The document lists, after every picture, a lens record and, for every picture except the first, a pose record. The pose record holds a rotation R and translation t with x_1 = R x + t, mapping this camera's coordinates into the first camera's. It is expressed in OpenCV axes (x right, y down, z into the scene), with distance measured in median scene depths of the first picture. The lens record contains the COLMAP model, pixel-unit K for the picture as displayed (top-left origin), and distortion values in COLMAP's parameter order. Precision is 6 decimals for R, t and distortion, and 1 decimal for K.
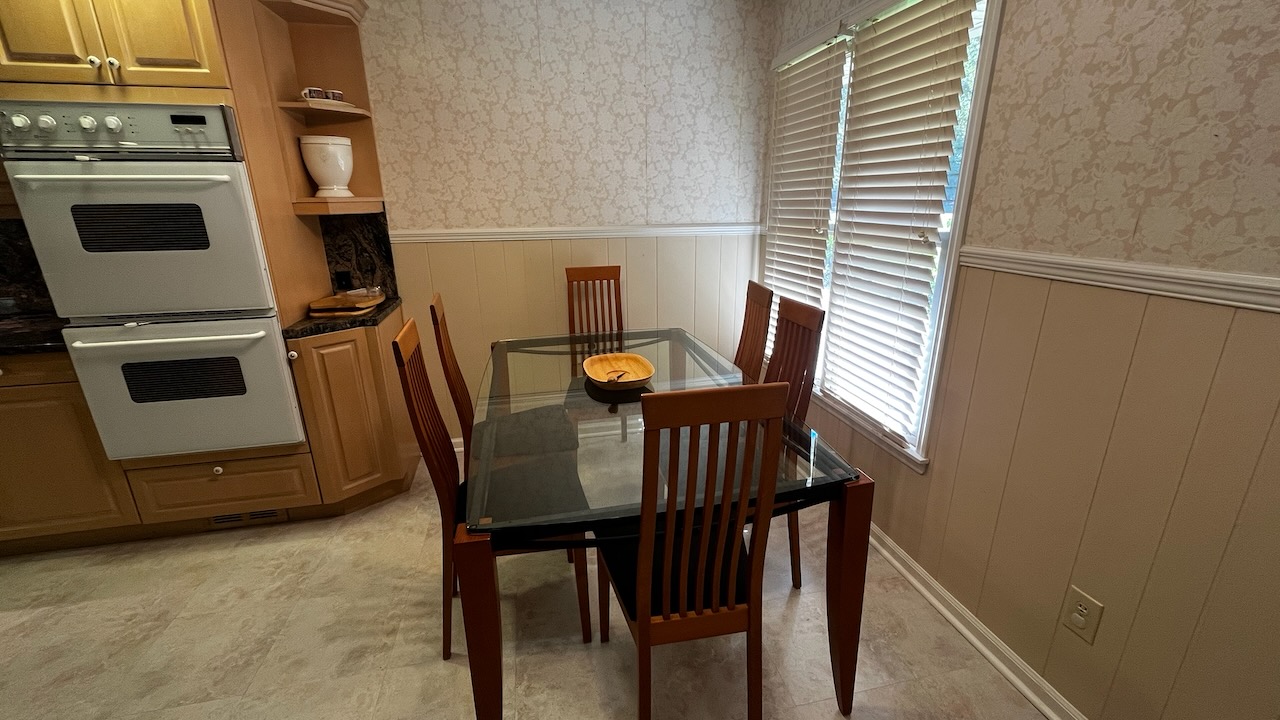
lens RADIAL K [[519.4, 0, 640.0], [0, 519.4, 360.0], [0, 0, 1]] dist [0.000257, -0.000137]
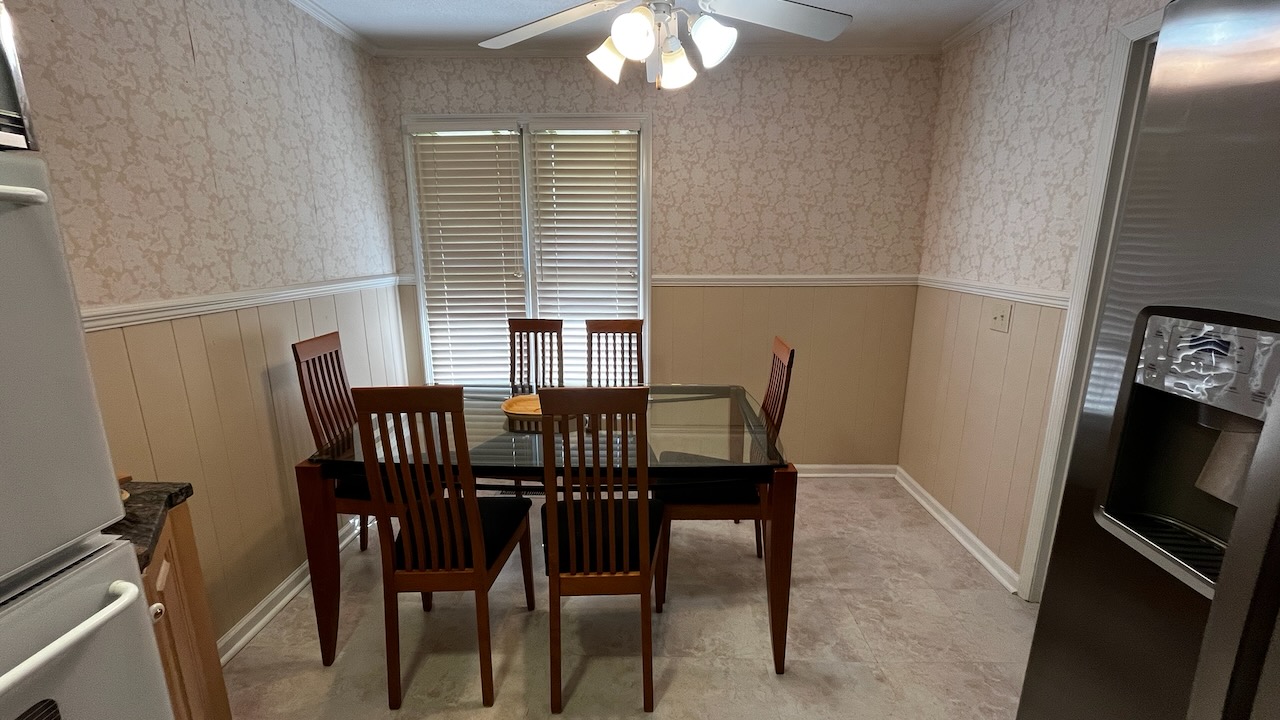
lens RADIAL K [[519.4, 0, 640.0], [0, 519.4, 360.0], [0, 0, 1]] dist [0.000257, -0.000137]
pose [[0.239759, -0.201160, 0.949763, -0.720503], [0.286479, 0.949395, 0.128763, -0.112010], [-0.927602, 0.241215, 0.285254, 0.356347]]
